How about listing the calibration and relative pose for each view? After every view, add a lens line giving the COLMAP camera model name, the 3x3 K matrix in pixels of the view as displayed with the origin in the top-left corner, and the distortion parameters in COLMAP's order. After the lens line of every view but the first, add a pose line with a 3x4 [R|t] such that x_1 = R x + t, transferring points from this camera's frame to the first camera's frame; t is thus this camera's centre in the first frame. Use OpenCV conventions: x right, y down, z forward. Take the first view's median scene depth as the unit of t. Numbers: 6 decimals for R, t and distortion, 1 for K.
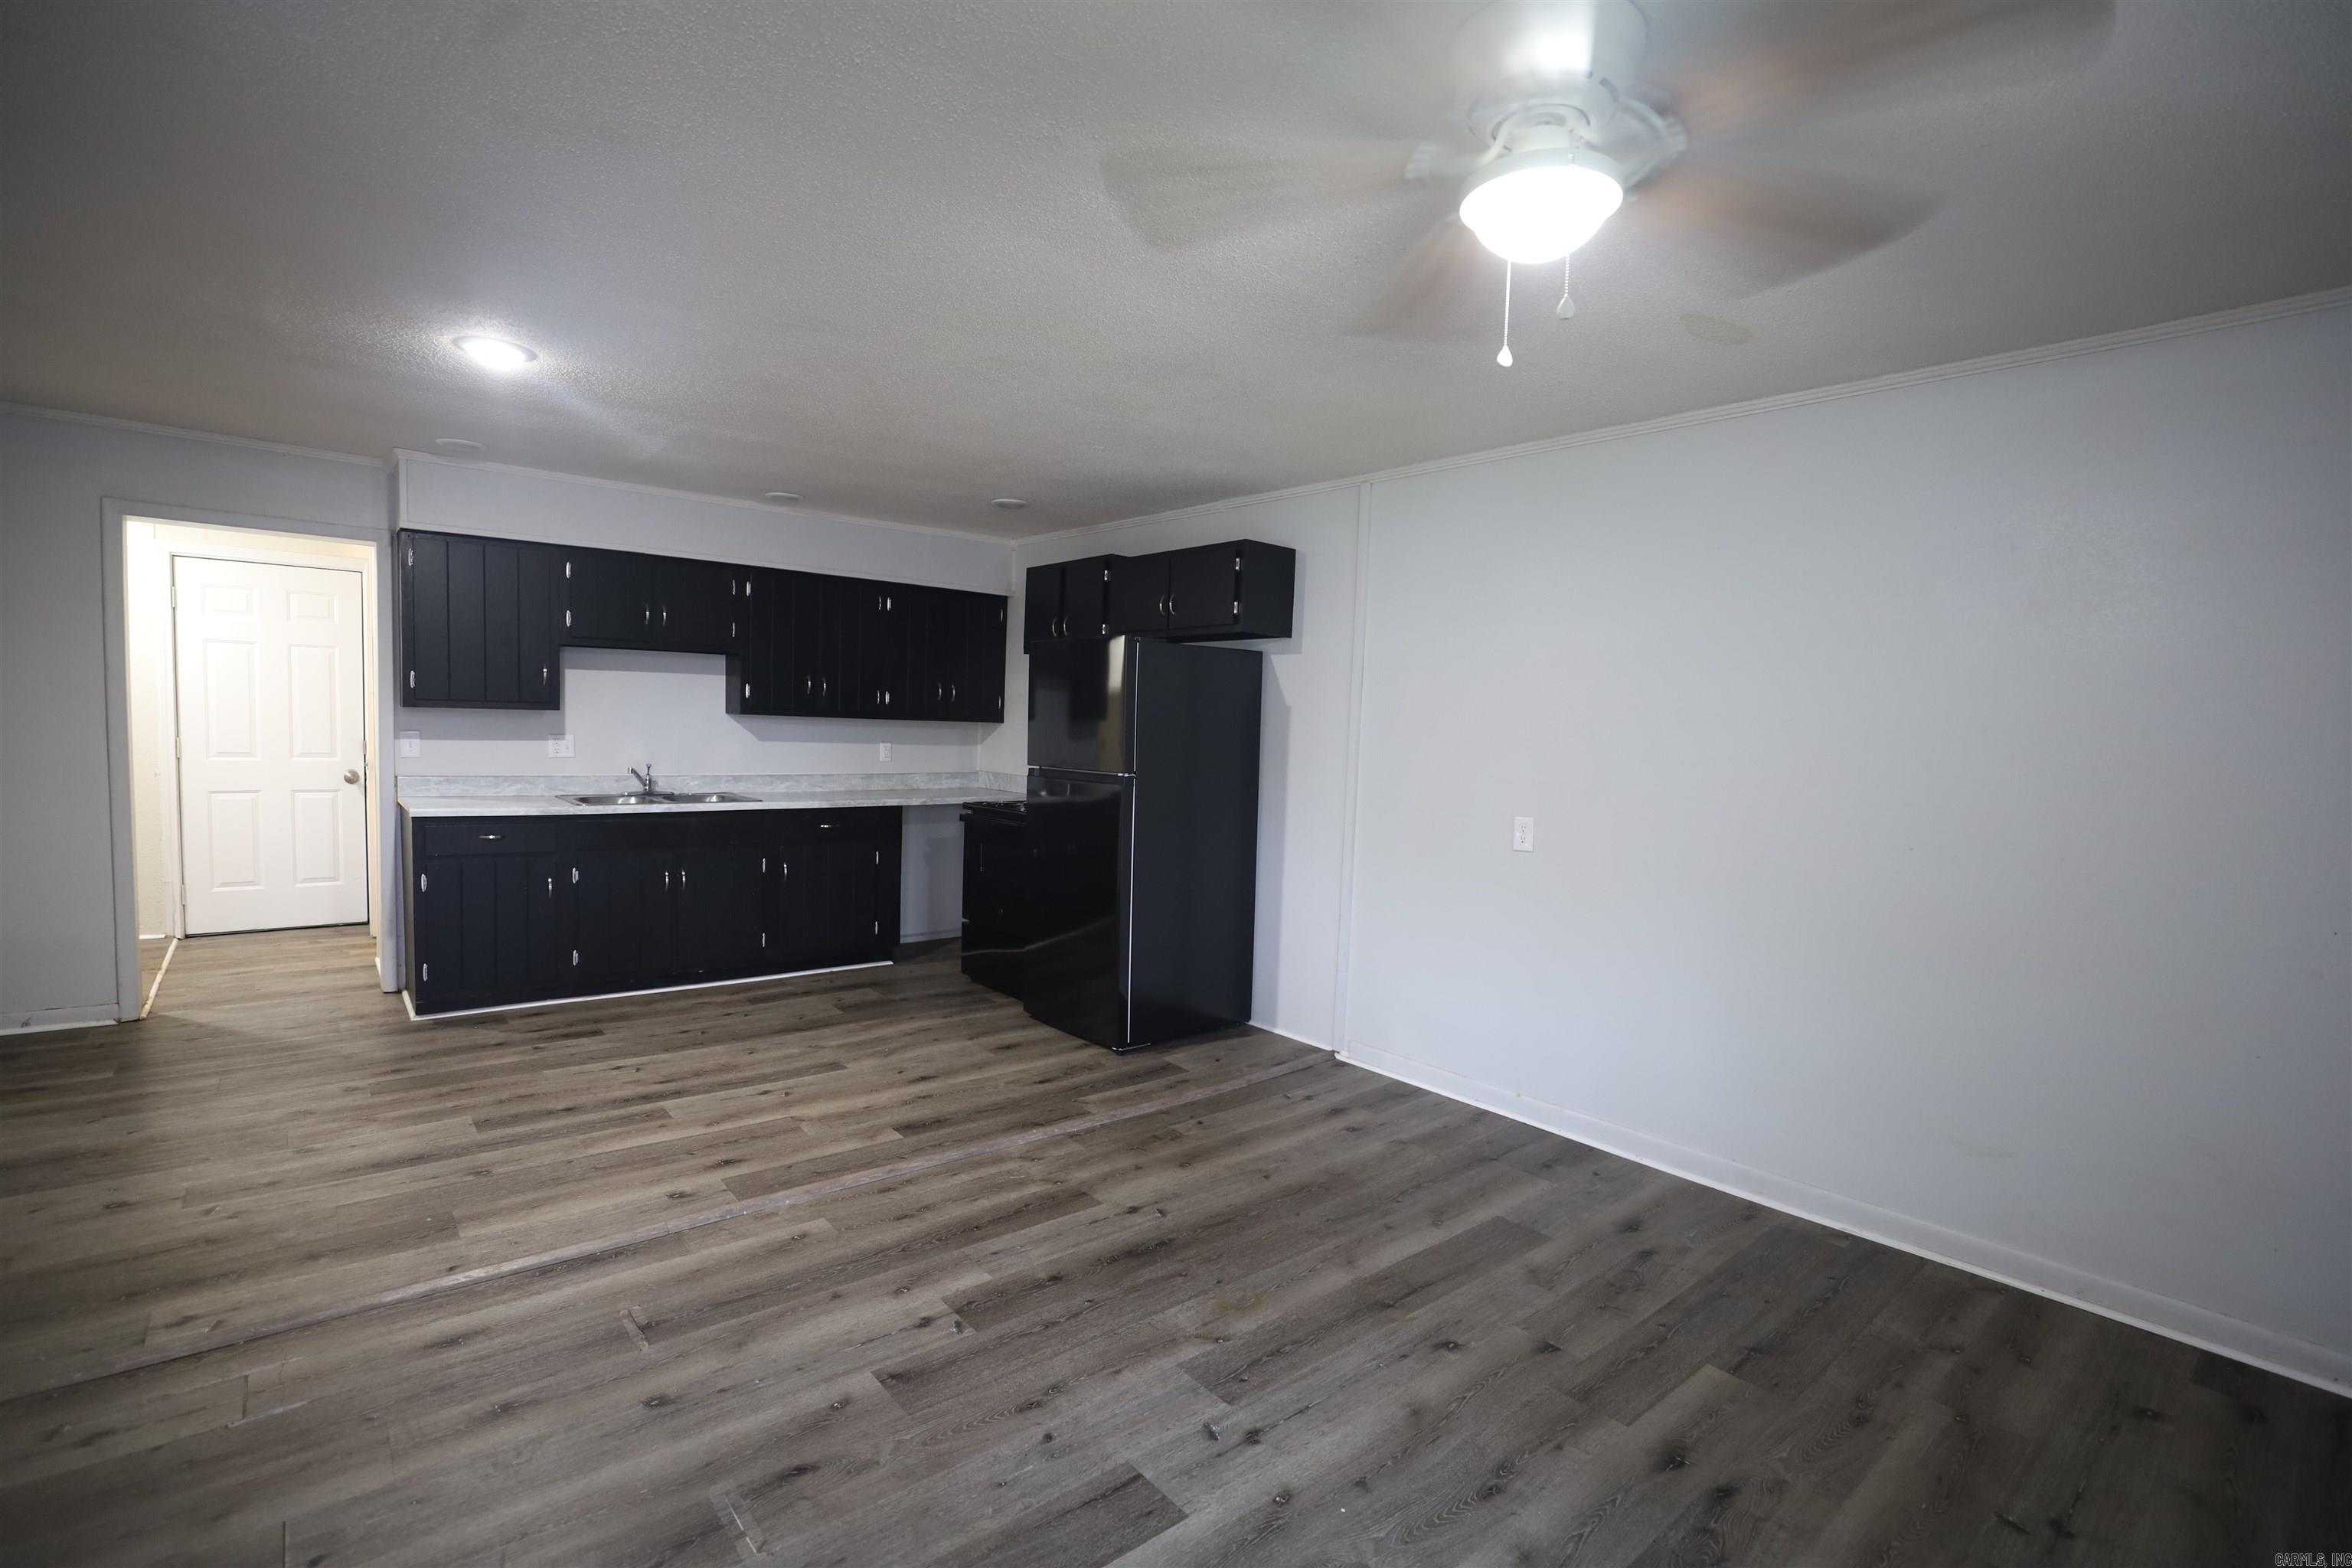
lens RADIAL K [[1079.3, 0, 1176.0], [0, 1079.3, 784.0], [0, 0, 1]] dist [-0.044290, 0.013466]
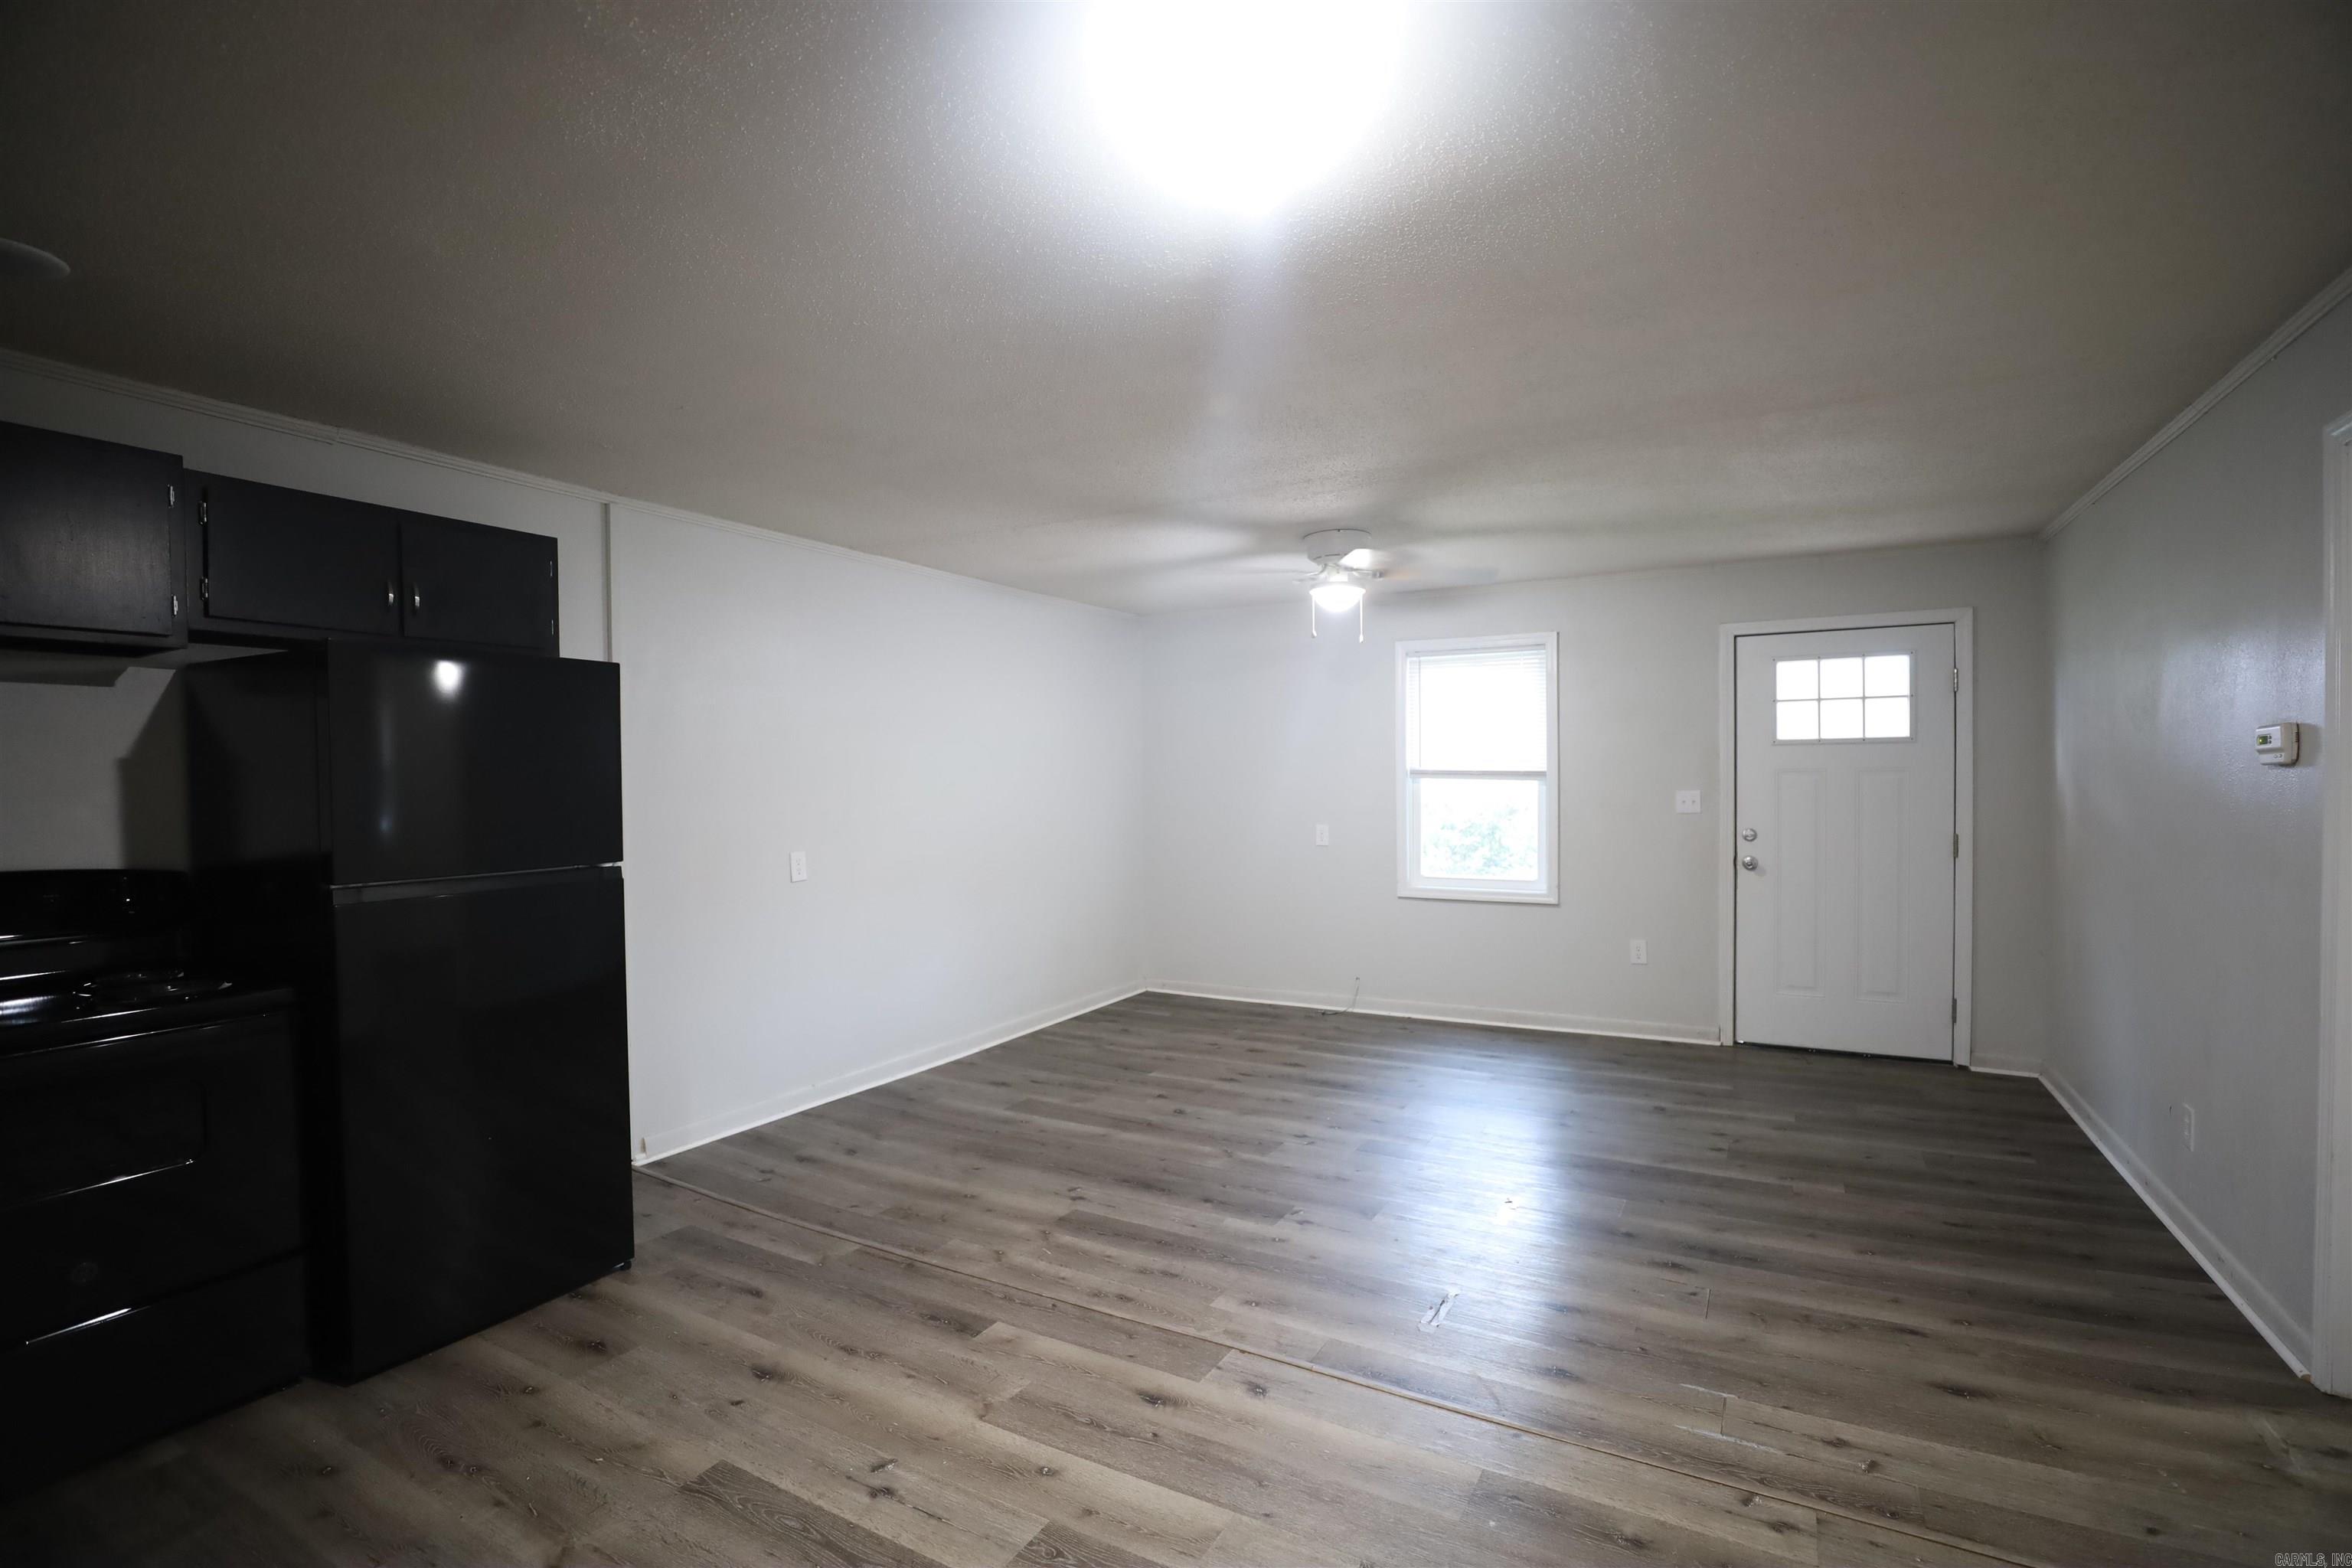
lens RADIAL K [[1079.3, 0, 1176.0], [0, 1079.3, 784.0], [0, 0, 1]] dist [-0.044290, 0.013466]
pose [[-0.352256, -0.038745, 0.935101, -0.773592], [0.047771, 0.997096, 0.059308, -0.079142], [-0.934684, 0.065562, -0.349382, 0.855738]]
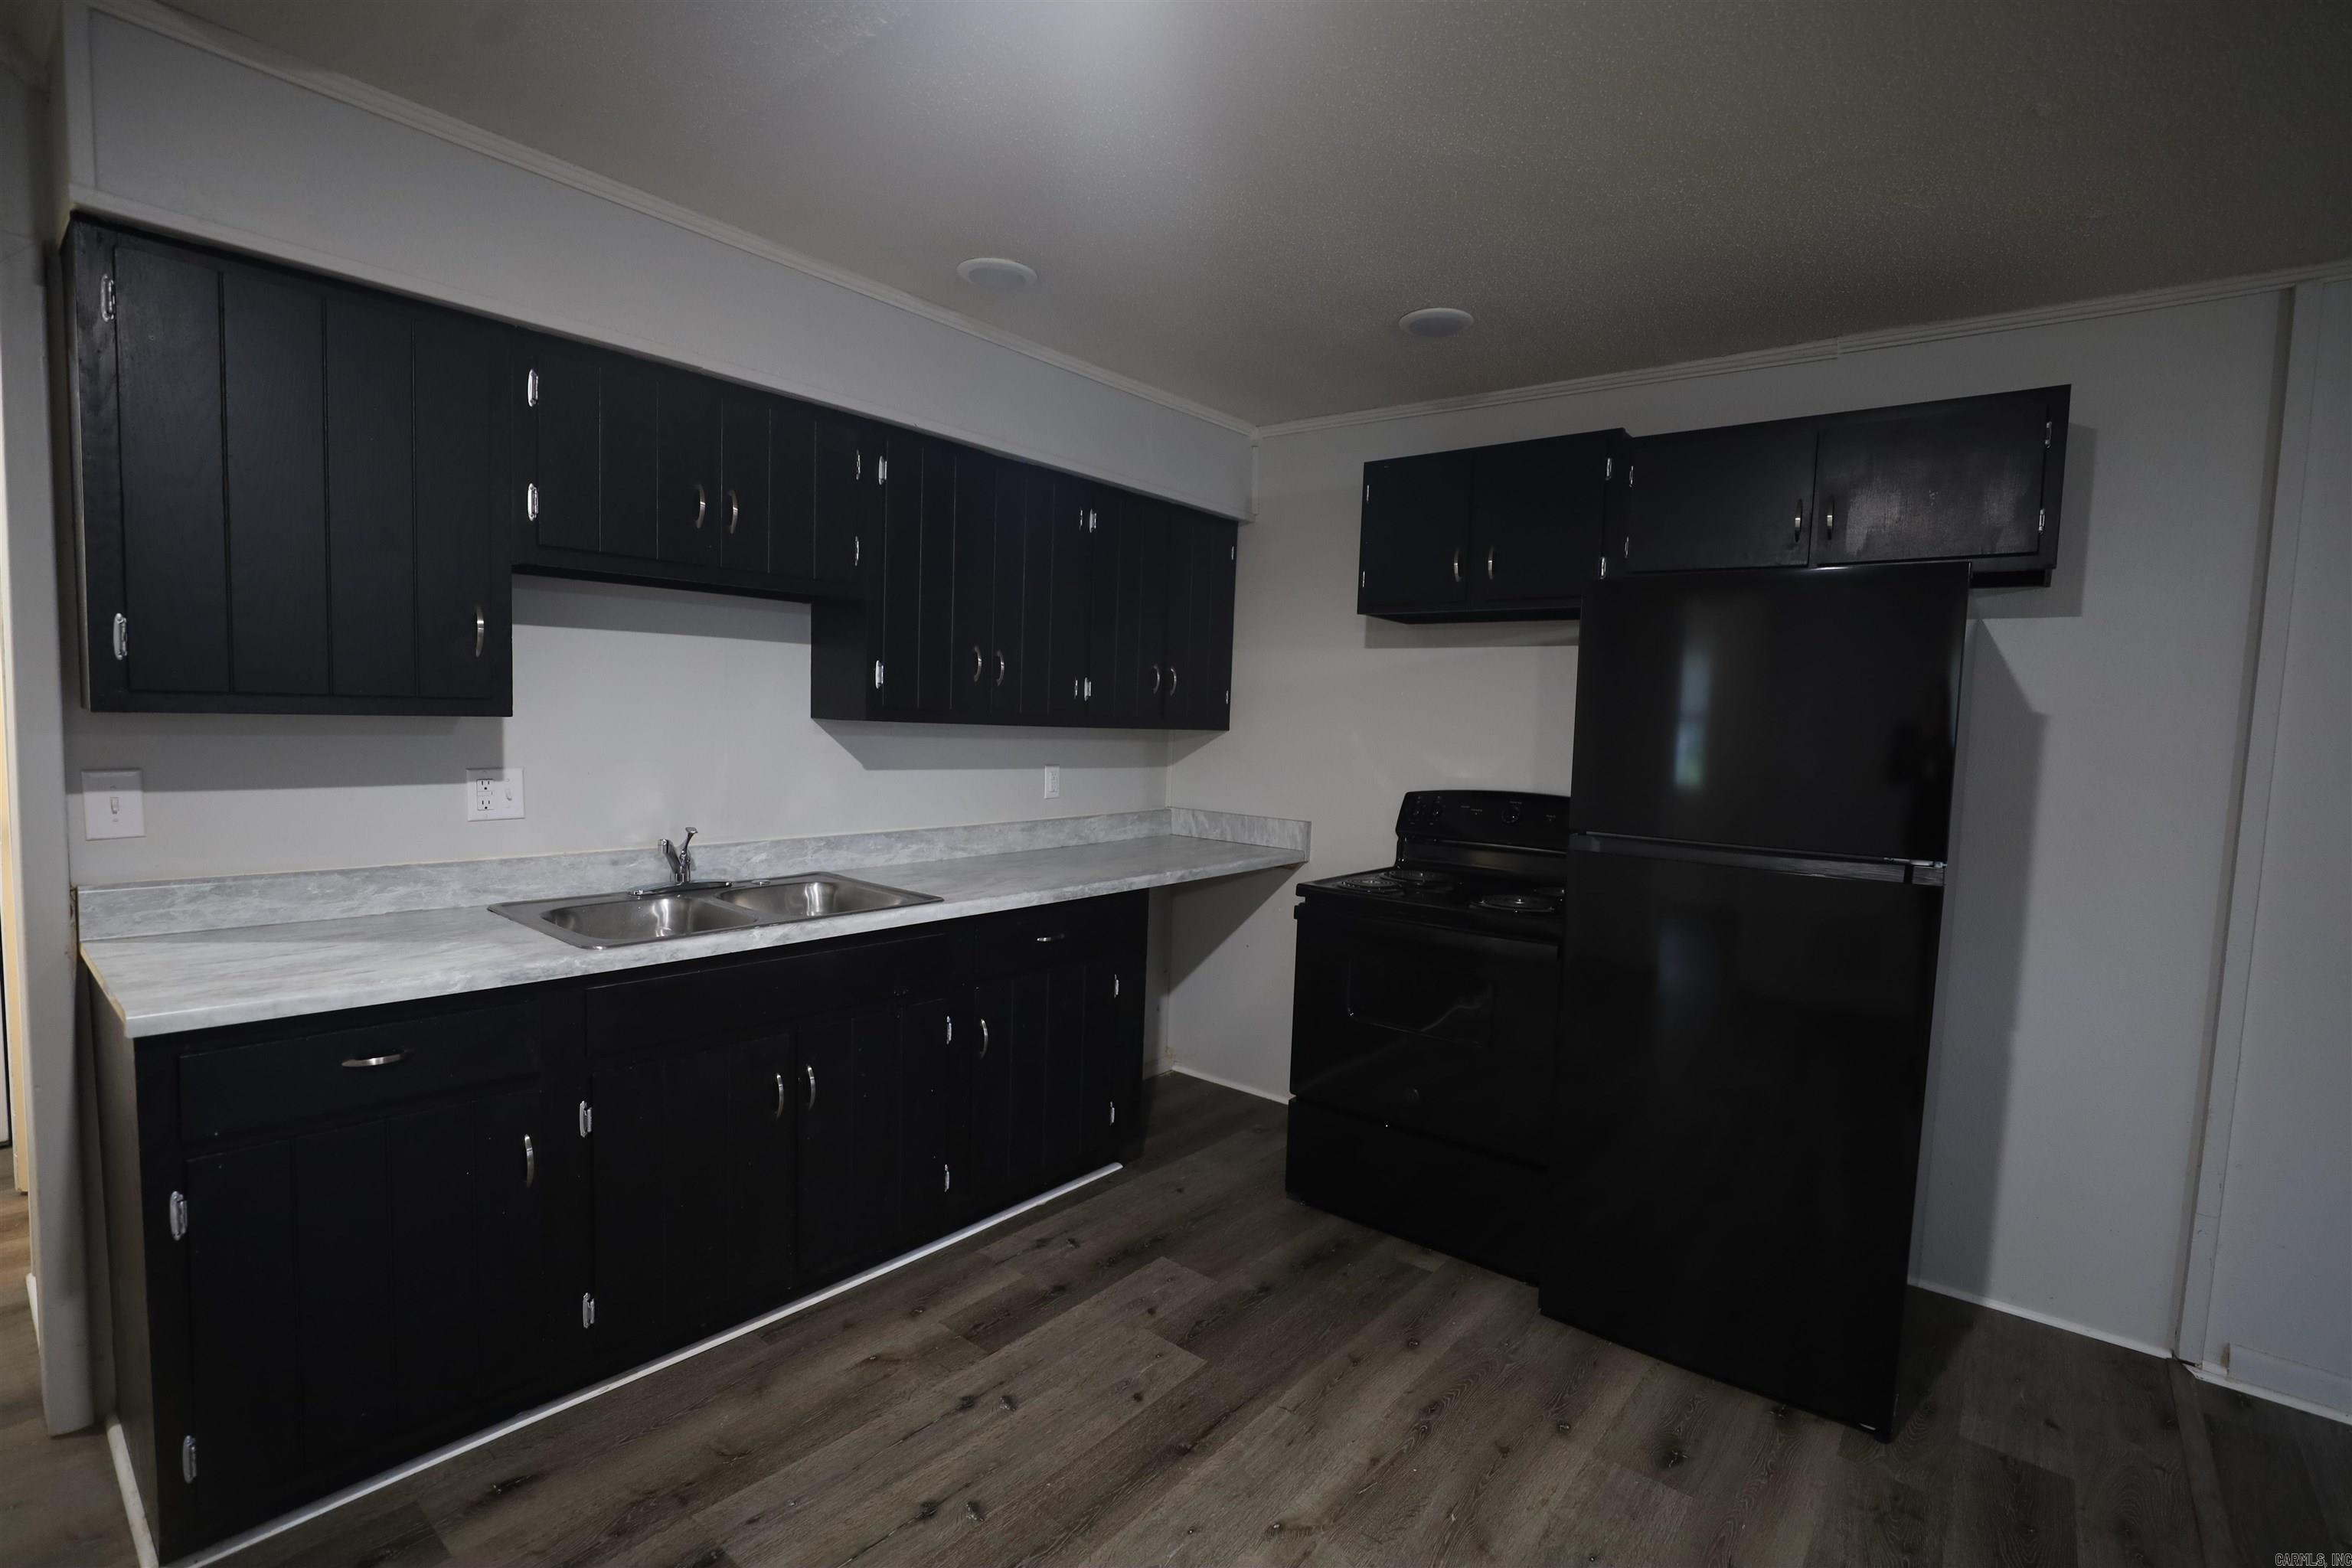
lens RADIAL K [[1079.3, 0, 1176.0], [0, 1079.3, 784.0], [0, 0, 1]] dist [-0.044290, 0.013466]
pose [[0.983293, -0.012068, 0.181630, -0.429626], [0.009937, 0.999871, 0.012637, -0.048955], [-0.181759, -0.010621, 0.983286, 0.578085]]
